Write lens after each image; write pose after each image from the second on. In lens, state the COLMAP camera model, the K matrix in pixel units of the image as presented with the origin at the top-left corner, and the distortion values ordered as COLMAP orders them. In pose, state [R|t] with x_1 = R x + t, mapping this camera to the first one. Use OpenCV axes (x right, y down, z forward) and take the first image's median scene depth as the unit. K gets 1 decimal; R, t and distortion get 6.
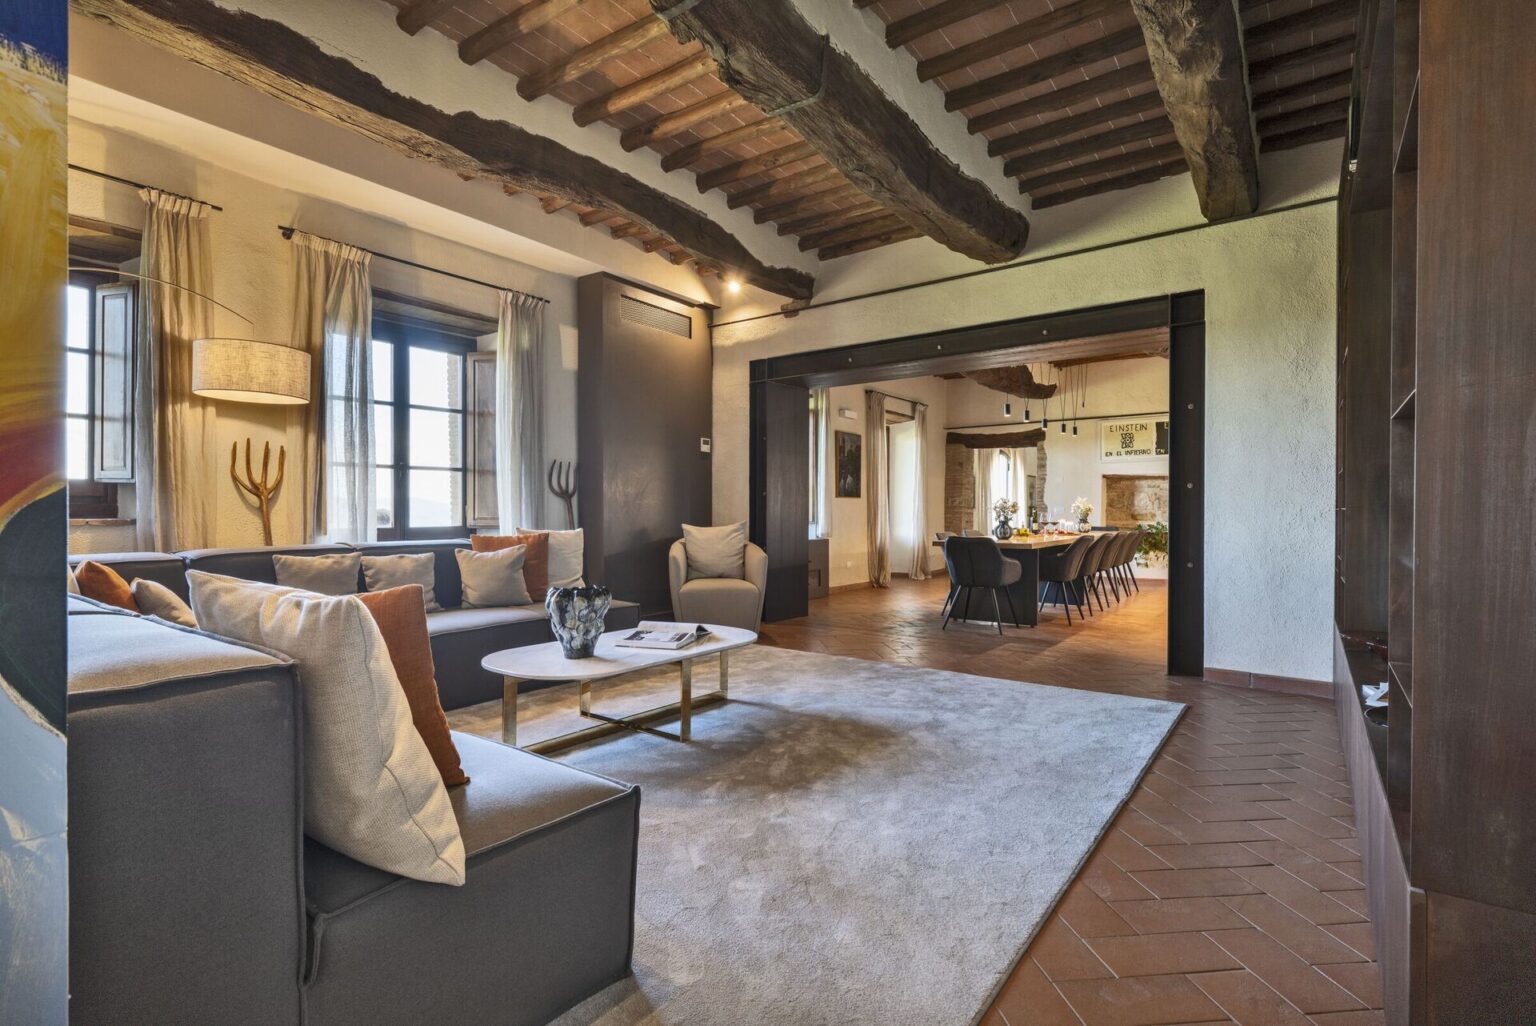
lens RADIAL K [[741.0, 0, 766.1], [0, 741.0, 513.7], [0, 0, 1]] dist [0.000110, -0.000003]
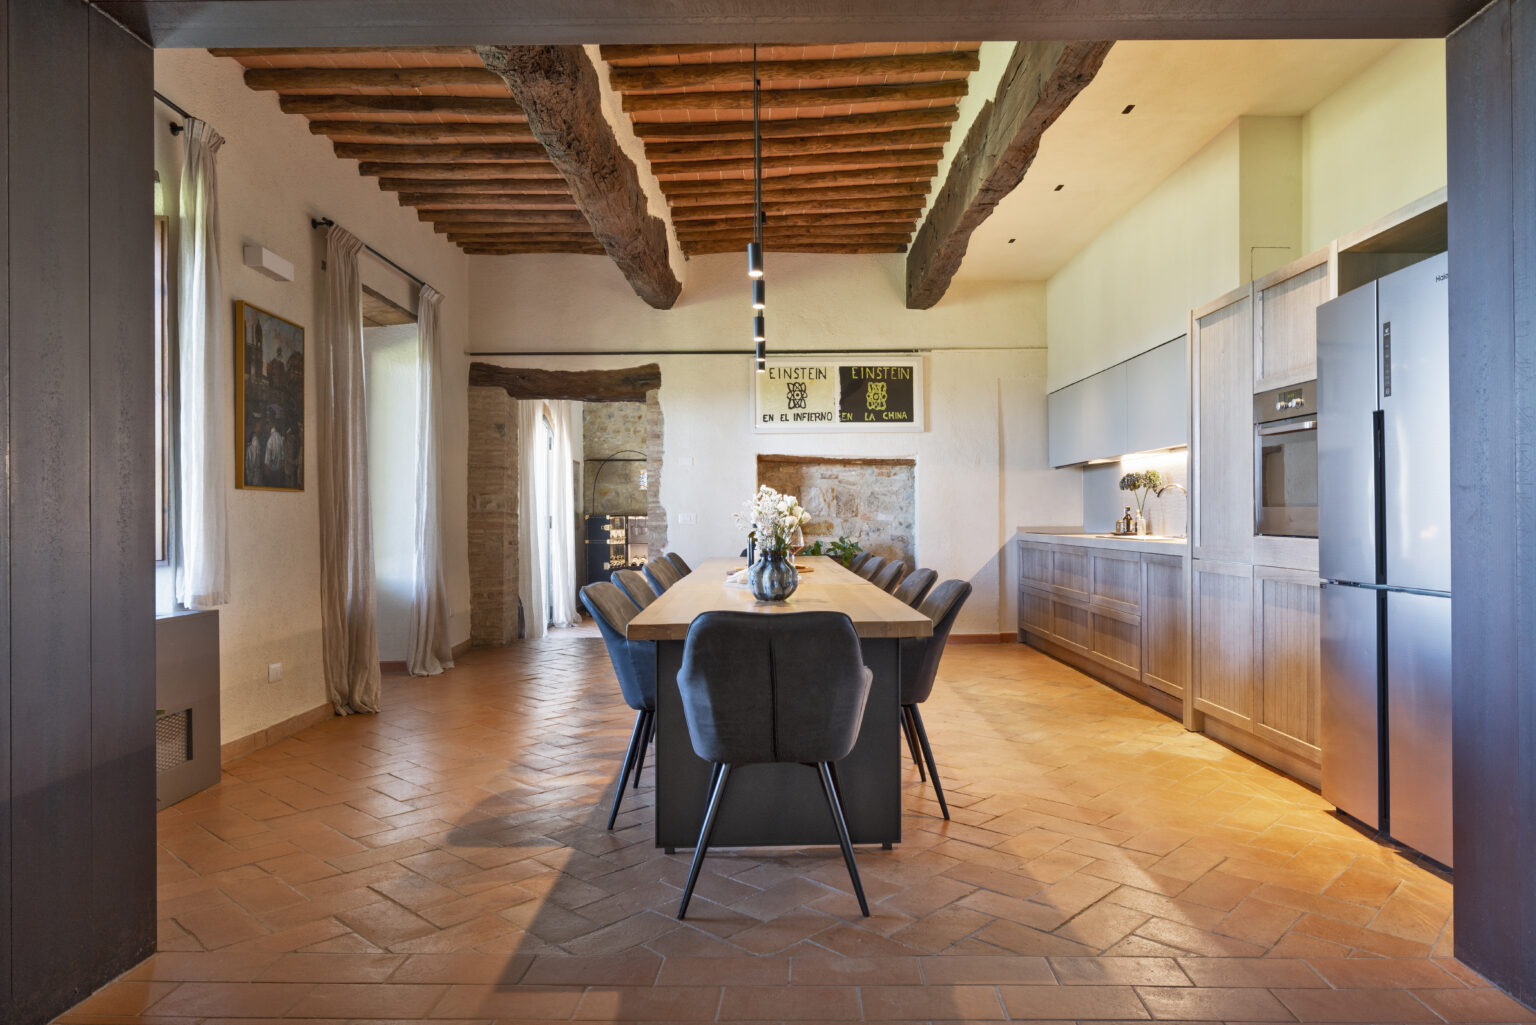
lens RADIAL K [[1022.6, 0, 765.0], [0, 1022.6, 515.6], [0, 0, 1]] dist [0.003596, 0.000971]
pose [[0.820514, -0.006058, 0.571594, 0.017344], [0.011404, 0.999918, -0.005774, -0.002145], [-0.571513, 0.011256, 0.820516, 0.373961]]
